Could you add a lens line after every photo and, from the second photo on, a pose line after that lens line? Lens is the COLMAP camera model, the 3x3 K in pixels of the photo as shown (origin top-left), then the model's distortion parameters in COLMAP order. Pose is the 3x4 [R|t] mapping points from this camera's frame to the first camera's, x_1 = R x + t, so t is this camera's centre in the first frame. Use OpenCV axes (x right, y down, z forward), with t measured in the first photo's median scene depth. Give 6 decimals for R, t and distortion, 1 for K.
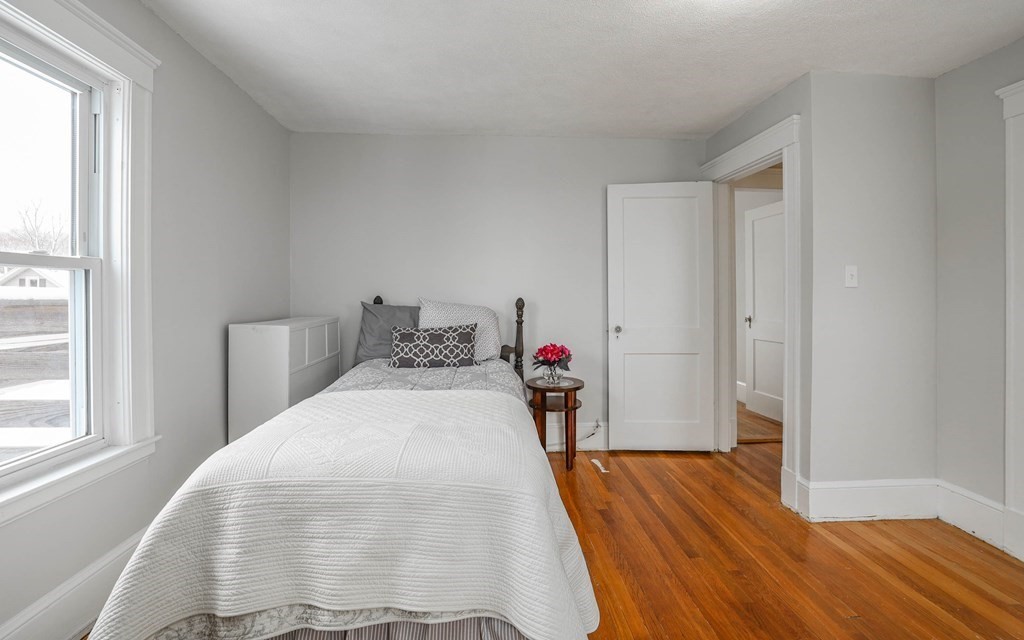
lens RADIAL K [[443.0, 0, 516.8], [0, 443.0, 300.4], [0, 0, 1]] dist [-0.023284, 0.003399]
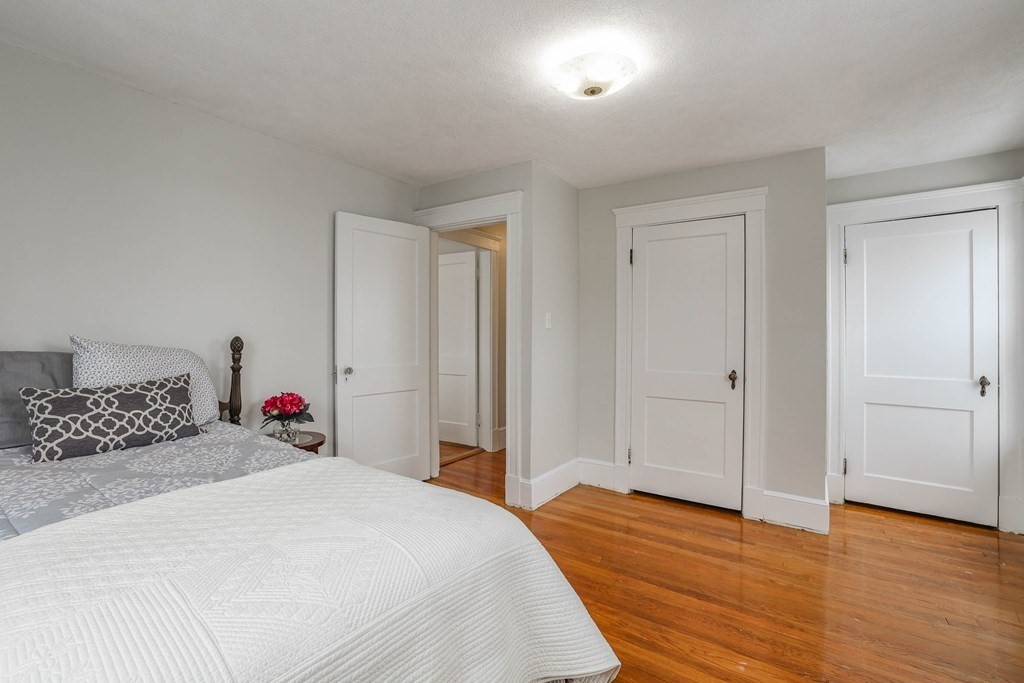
lens RADIAL K [[443.7, 0, 517.7], [0, 443.7, 337.1], [0, 0, 1]] dist [-0.039291, 0.011068]
pose [[0.623126, -0.000937, 0.782121, -0.325929], [0.004151, 0.999989, -0.002109, -0.001088], [-0.782111, 0.004561, 0.623123, 0.192835]]
